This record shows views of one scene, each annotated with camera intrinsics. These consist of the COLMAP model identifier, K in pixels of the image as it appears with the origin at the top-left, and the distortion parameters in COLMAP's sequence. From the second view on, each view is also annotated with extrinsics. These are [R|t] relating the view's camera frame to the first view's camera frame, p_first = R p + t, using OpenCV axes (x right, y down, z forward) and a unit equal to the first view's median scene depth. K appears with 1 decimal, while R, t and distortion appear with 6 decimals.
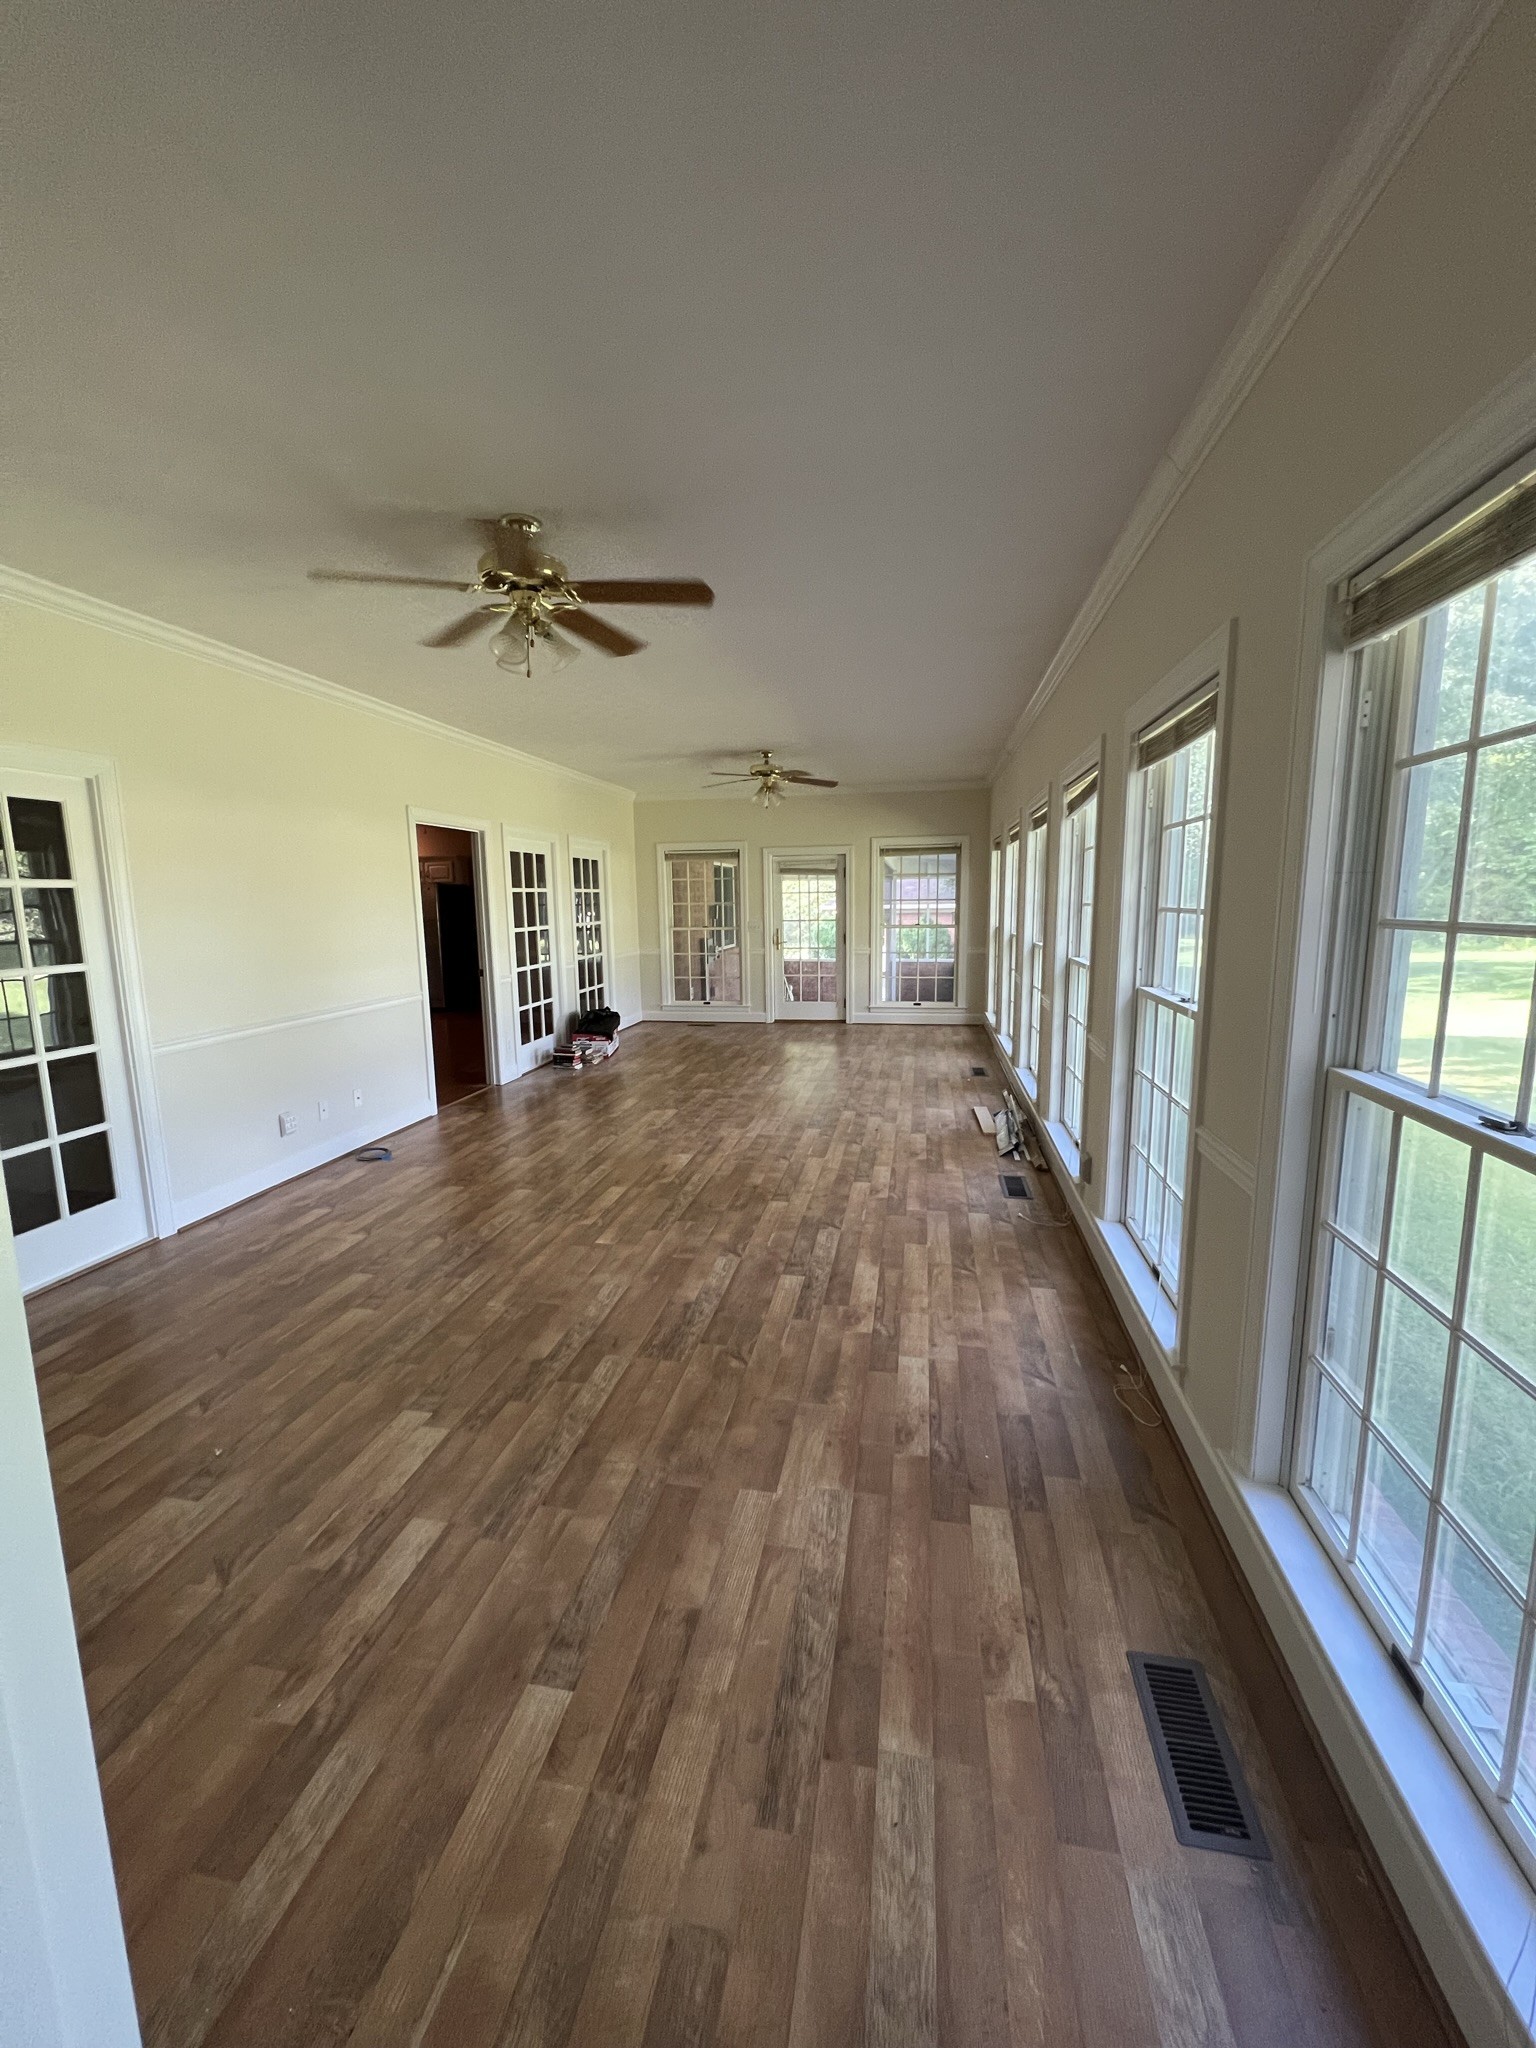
lens RADIAL K [[864.5, 0, 761.6], [0, 864.5, 1027.8], [0, 0, 1]] dist [0.011785, 0.000188]
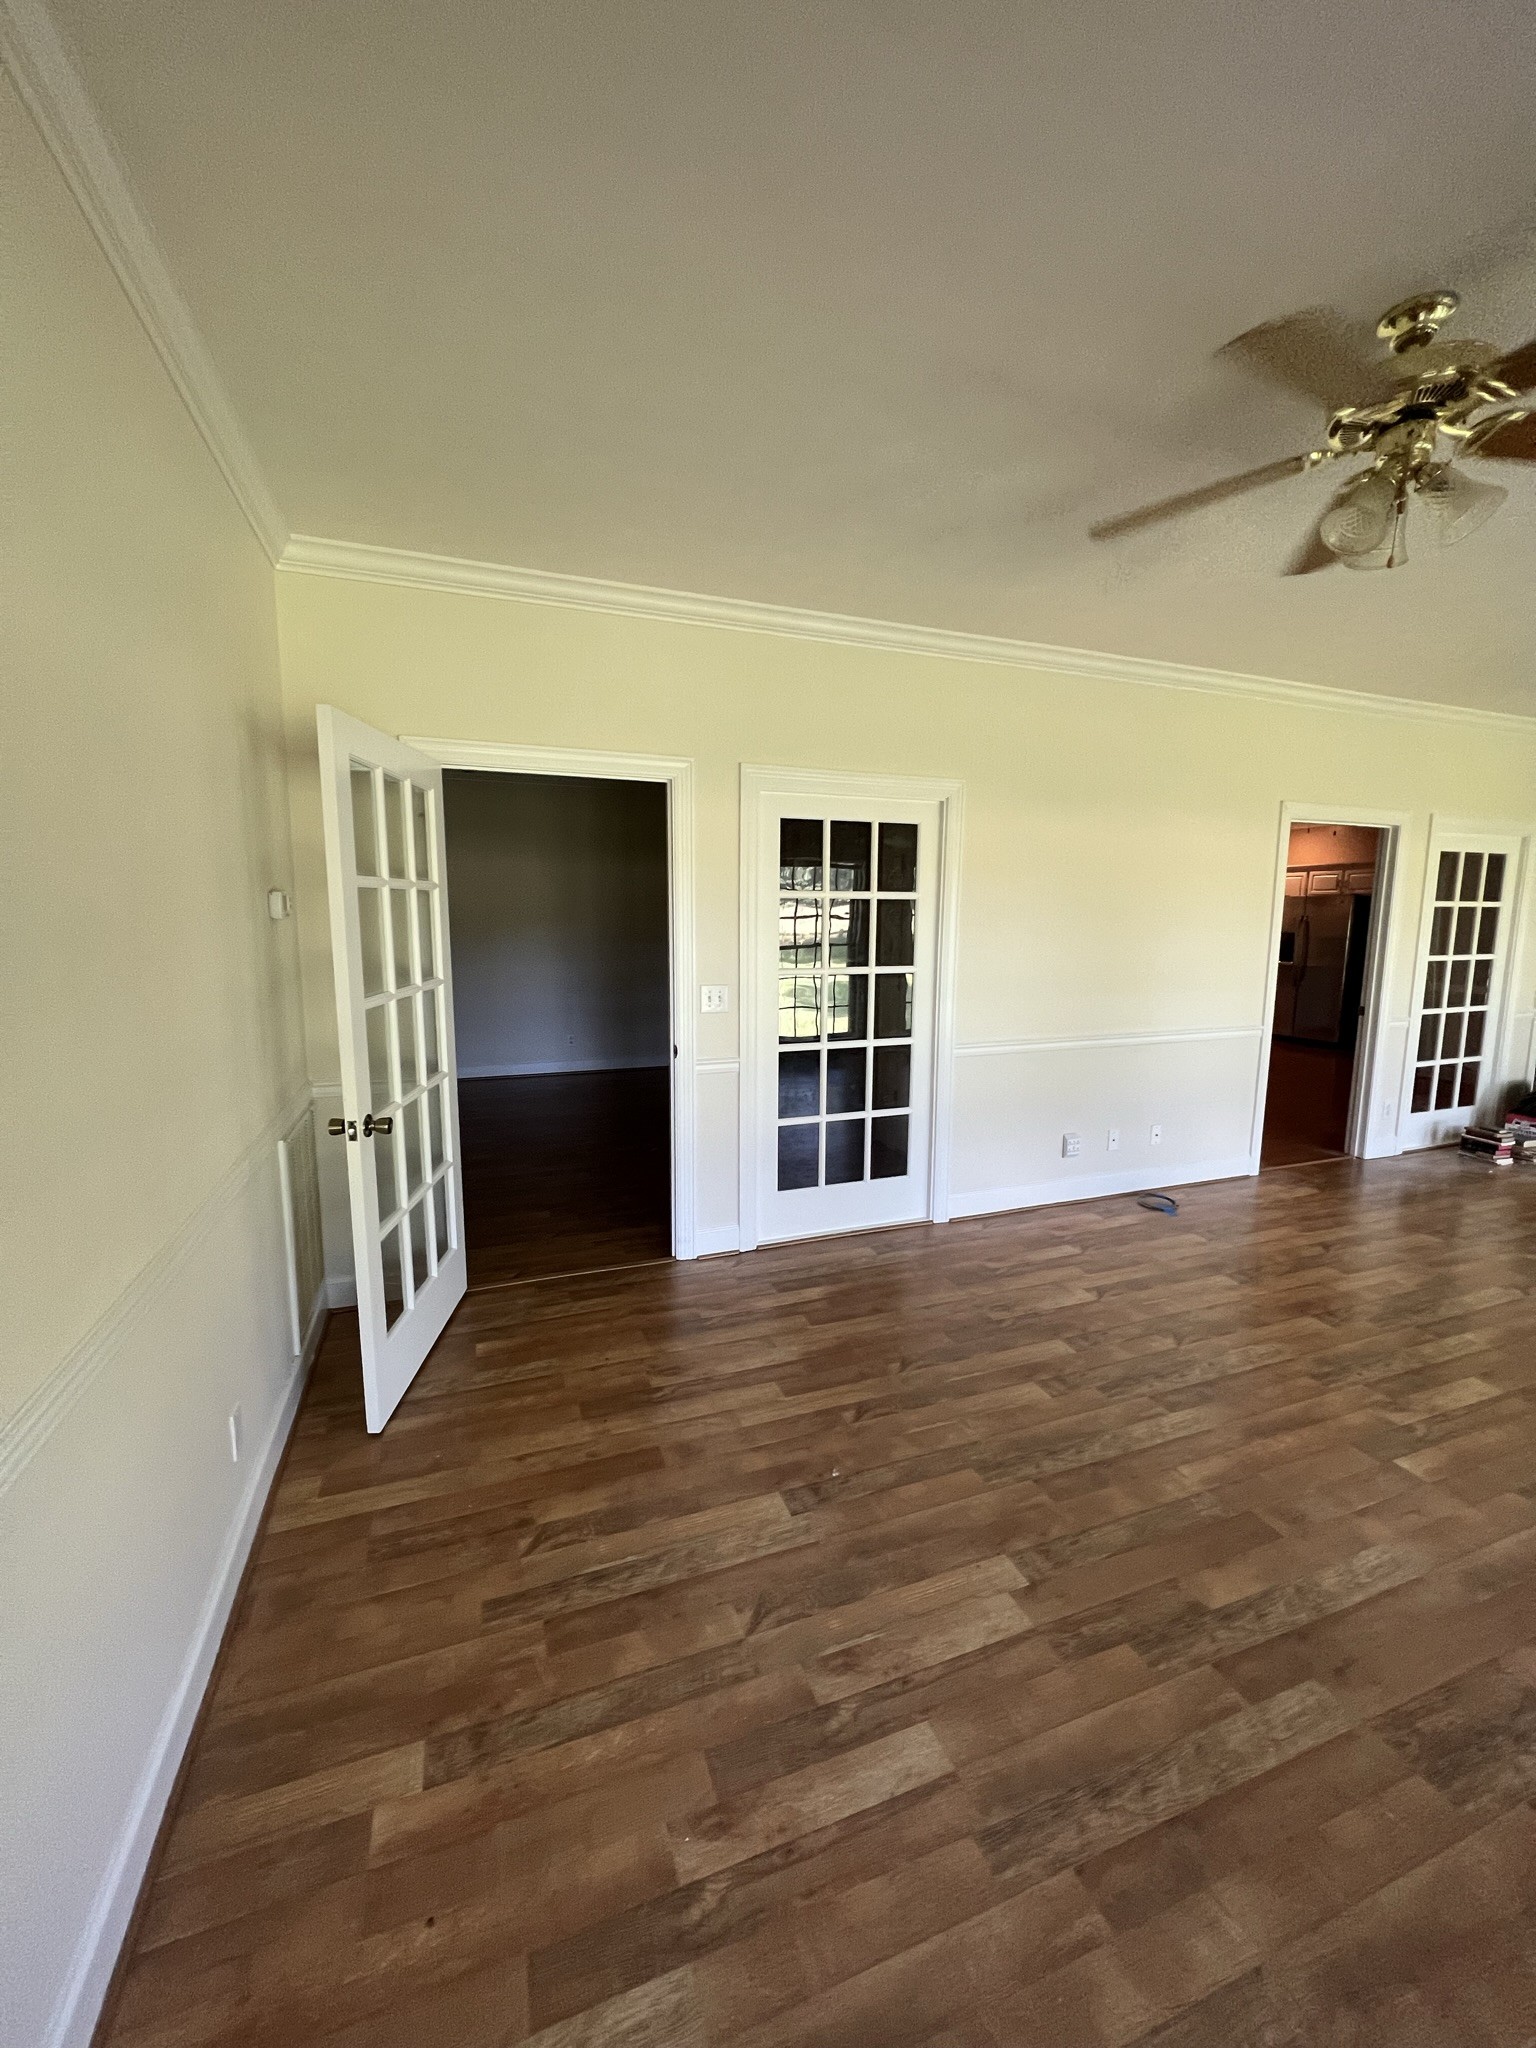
lens RADIAL K [[822.6, 0, 771.6], [0, 822.6, 1021.2], [0, 0, 1]] dist [-0.002313, 0.000338]
pose [[0.520398, 0.128432, -0.844210, 0.036060], [-0.140902, 0.987988, 0.063448, -0.043268], [0.842218, 0.085933, 0.532244, 0.275830]]
